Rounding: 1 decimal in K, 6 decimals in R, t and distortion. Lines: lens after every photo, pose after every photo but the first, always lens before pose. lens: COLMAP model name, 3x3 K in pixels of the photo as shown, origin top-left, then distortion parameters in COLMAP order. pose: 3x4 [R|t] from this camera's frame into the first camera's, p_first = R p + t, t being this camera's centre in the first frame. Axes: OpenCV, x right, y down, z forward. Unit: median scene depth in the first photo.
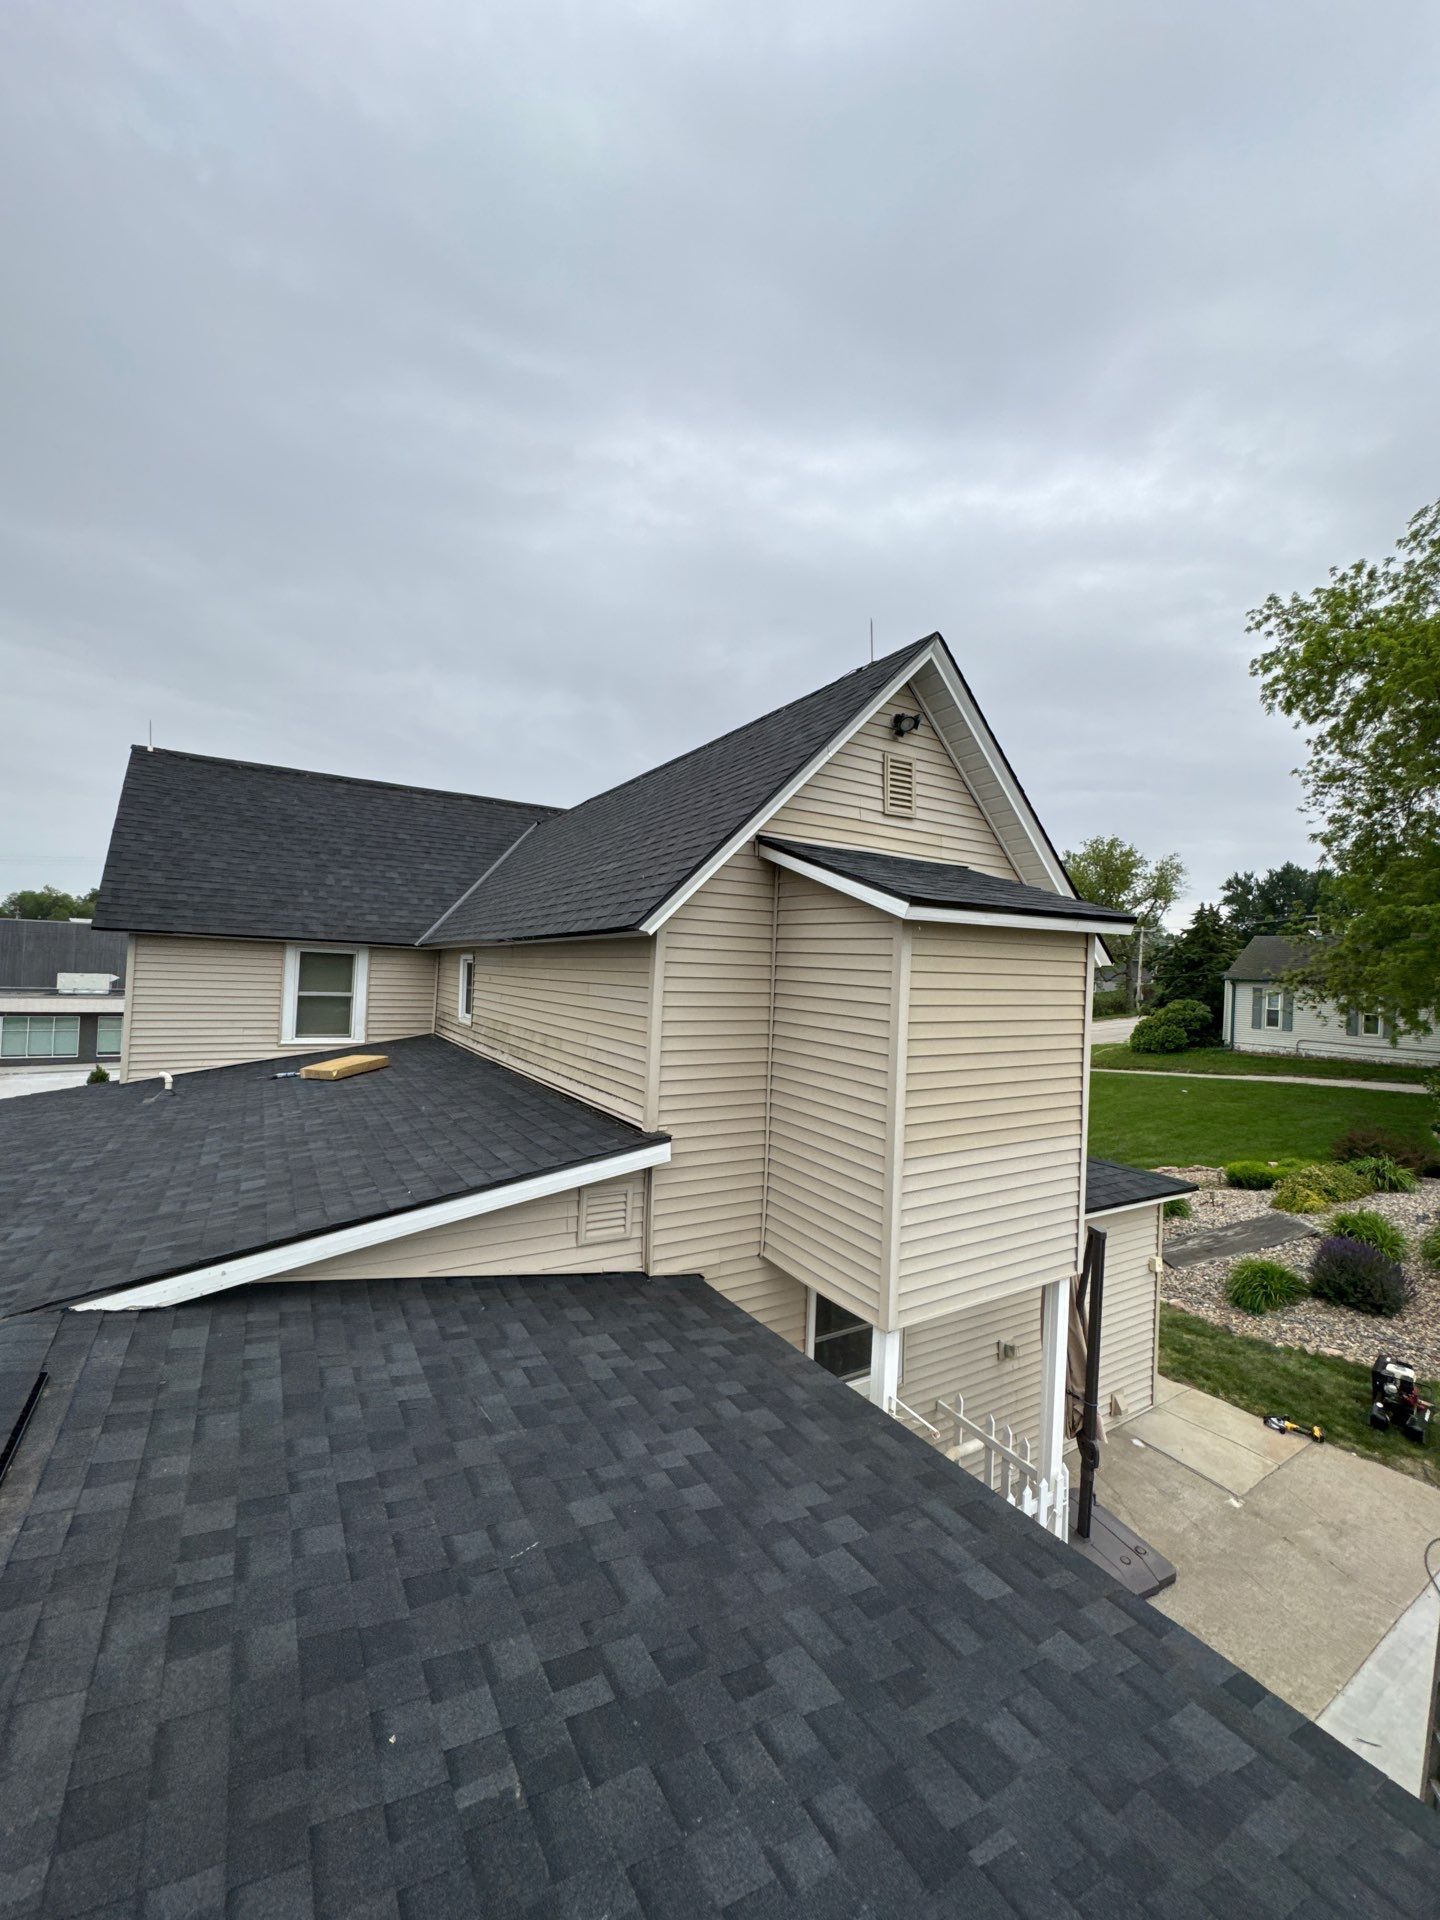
lens RADIAL K [[760.0, 0, 720.0], [0, 760.0, 960.0], [0, 0, 1]] dist [-0.006259, 0.000076]
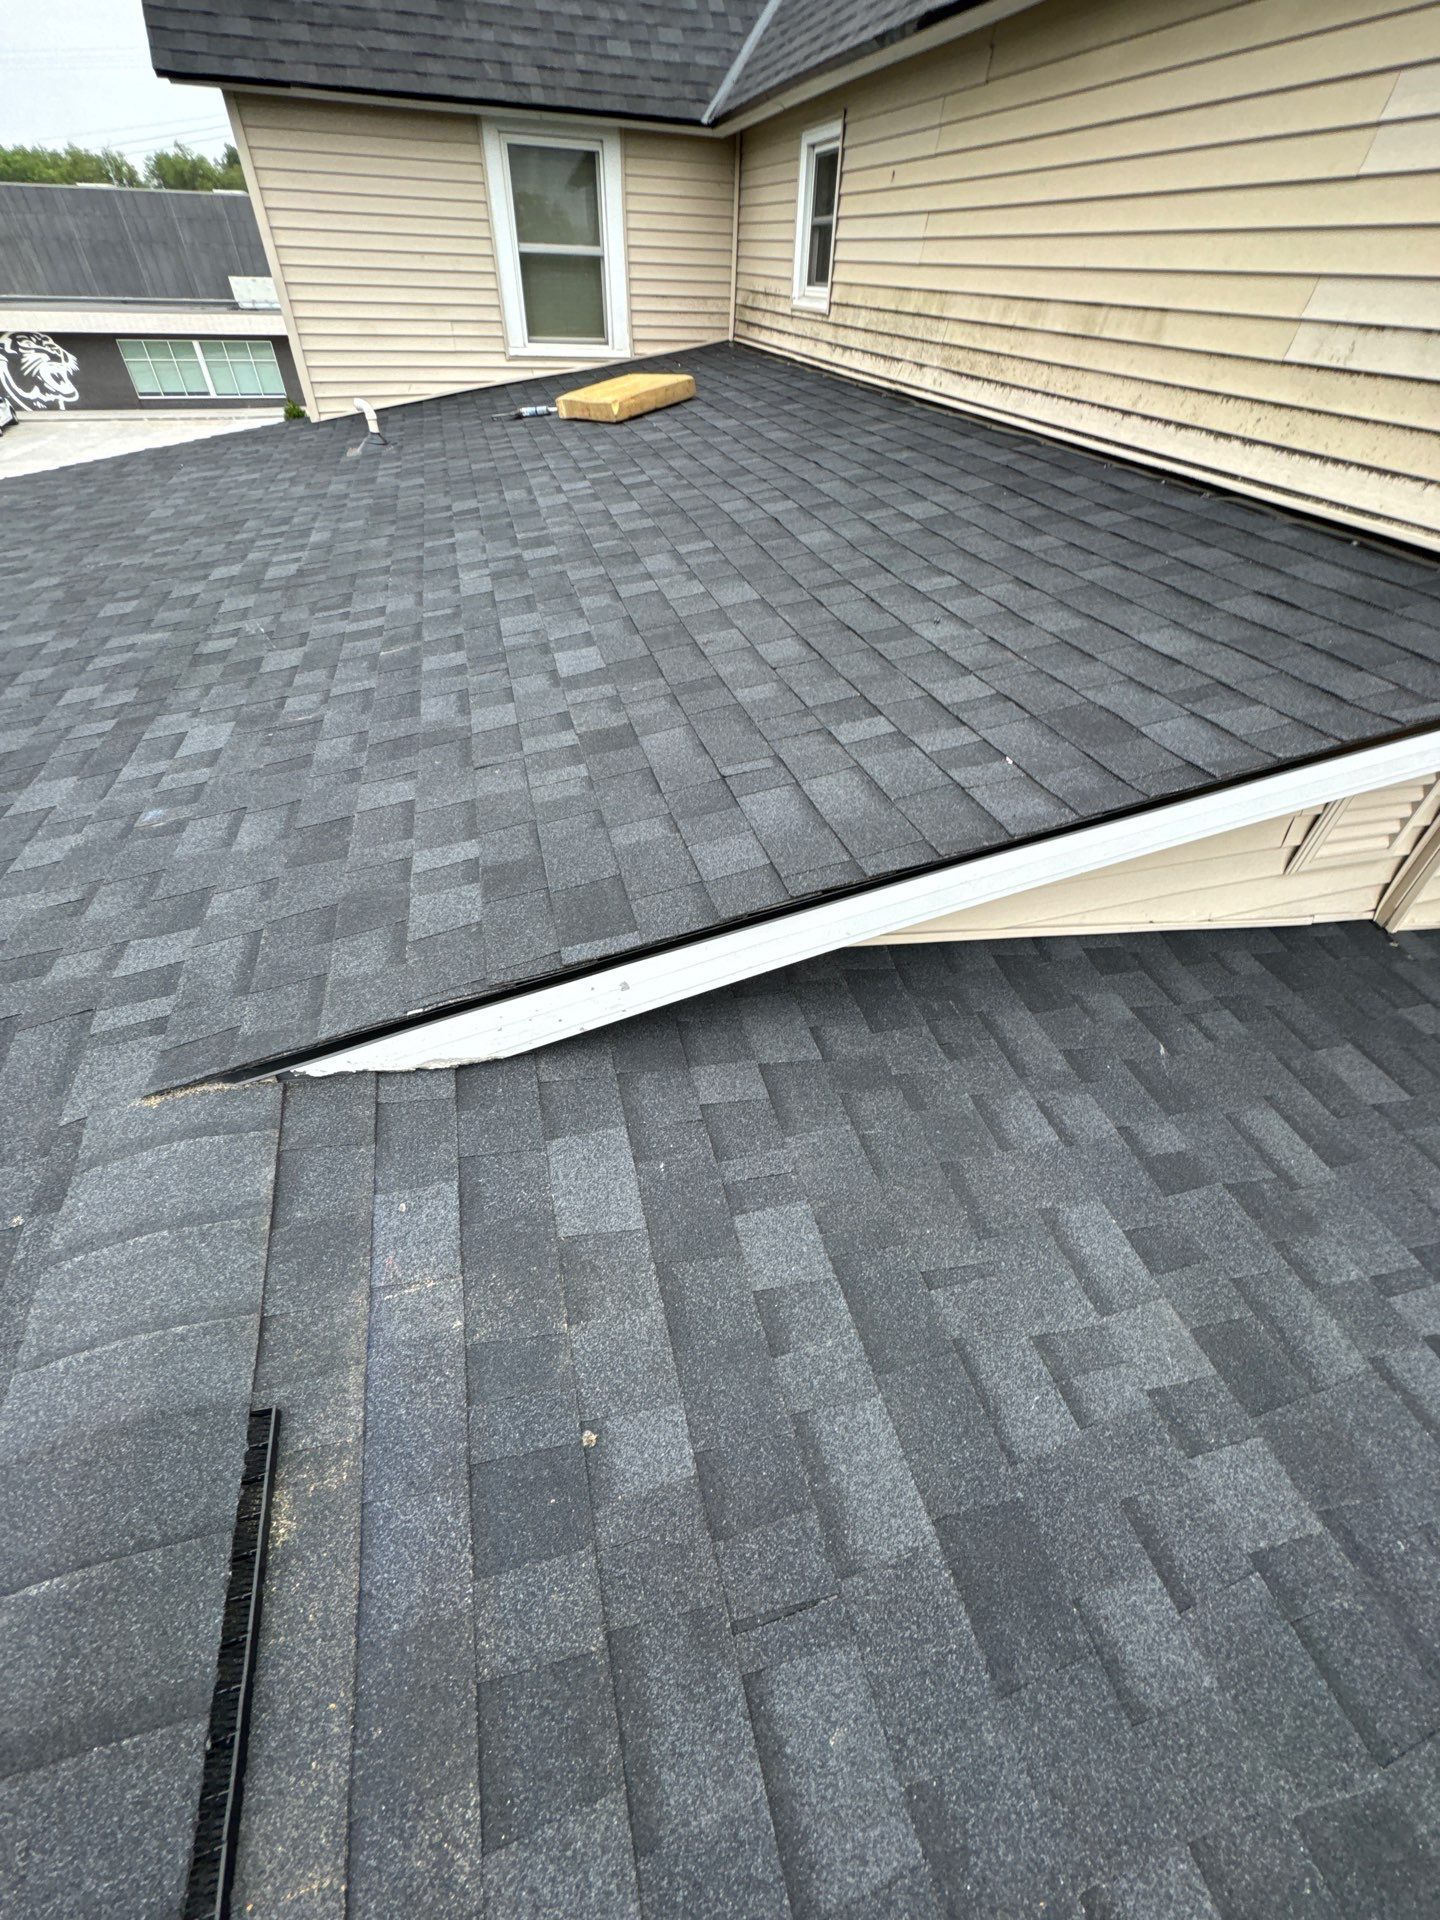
lens RADIAL K [[743.7, 0, 730.1], [0, 743.7, 954.3], [0, 0, 1]] dist [-0.006238, -0.000239]
pose [[0.966261, 0.170535, -0.193021, -0.236284], [0.007823, 0.729633, 0.683794, 0.065516], [0.257445, -0.662234, 0.703682, 0.336447]]
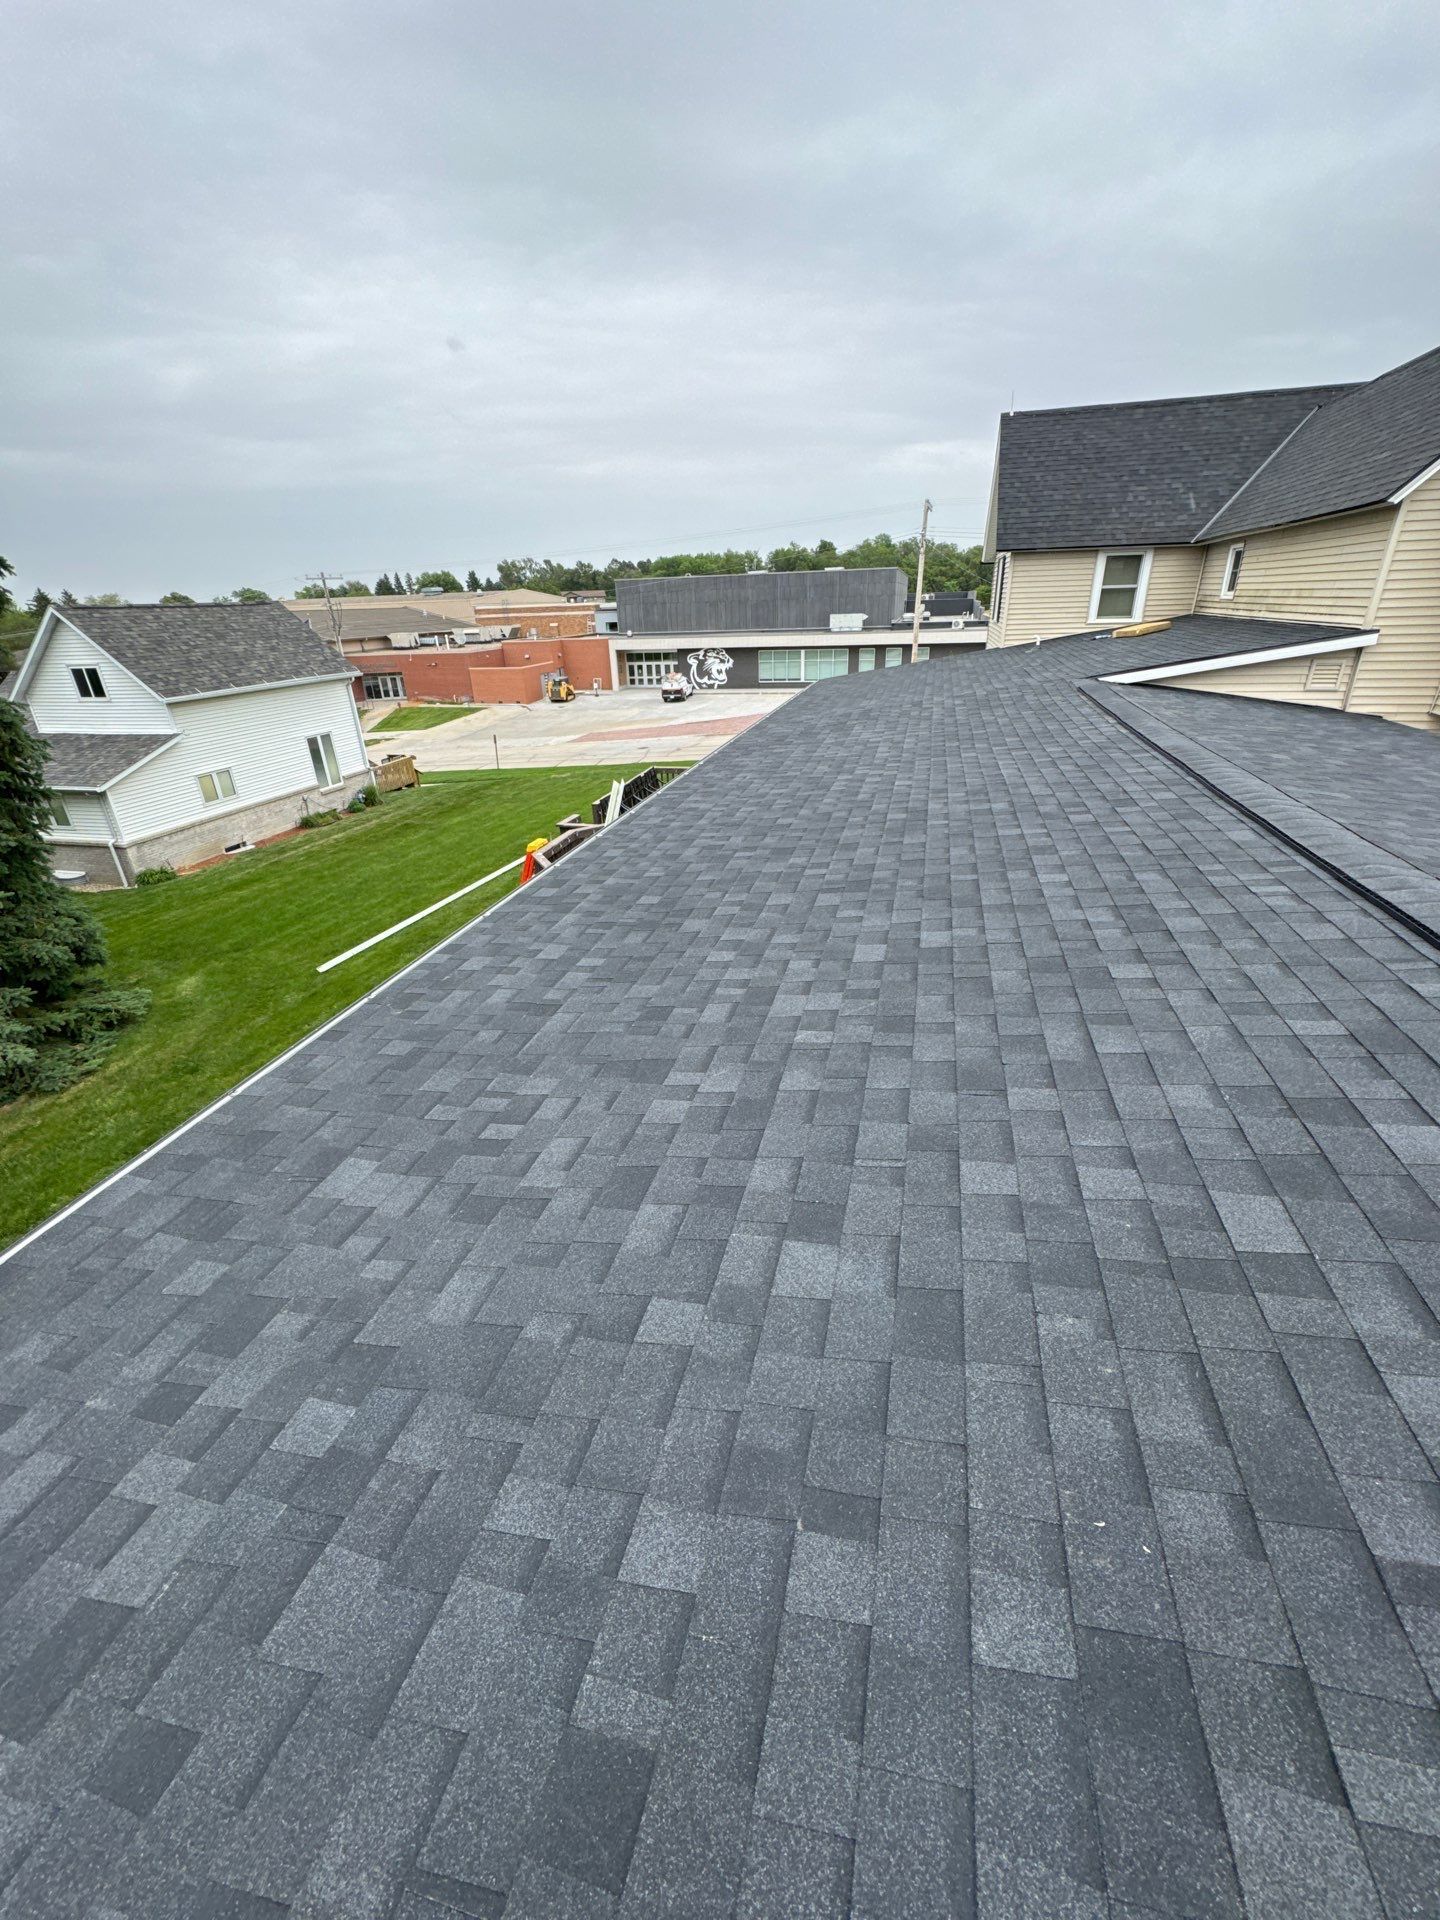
lens RADIAL K [[777.0, 0, 720.0], [0, 777.0, 960.0], [0, 0, 1]] dist [-0.001555, -0.000246]
pose [[0.699493, 0.243396, -0.671913, 0.159818], [0.068519, 0.913040, 0.402073, 0.059004], [0.711347, -0.327286, 0.621988, -0.904460]]
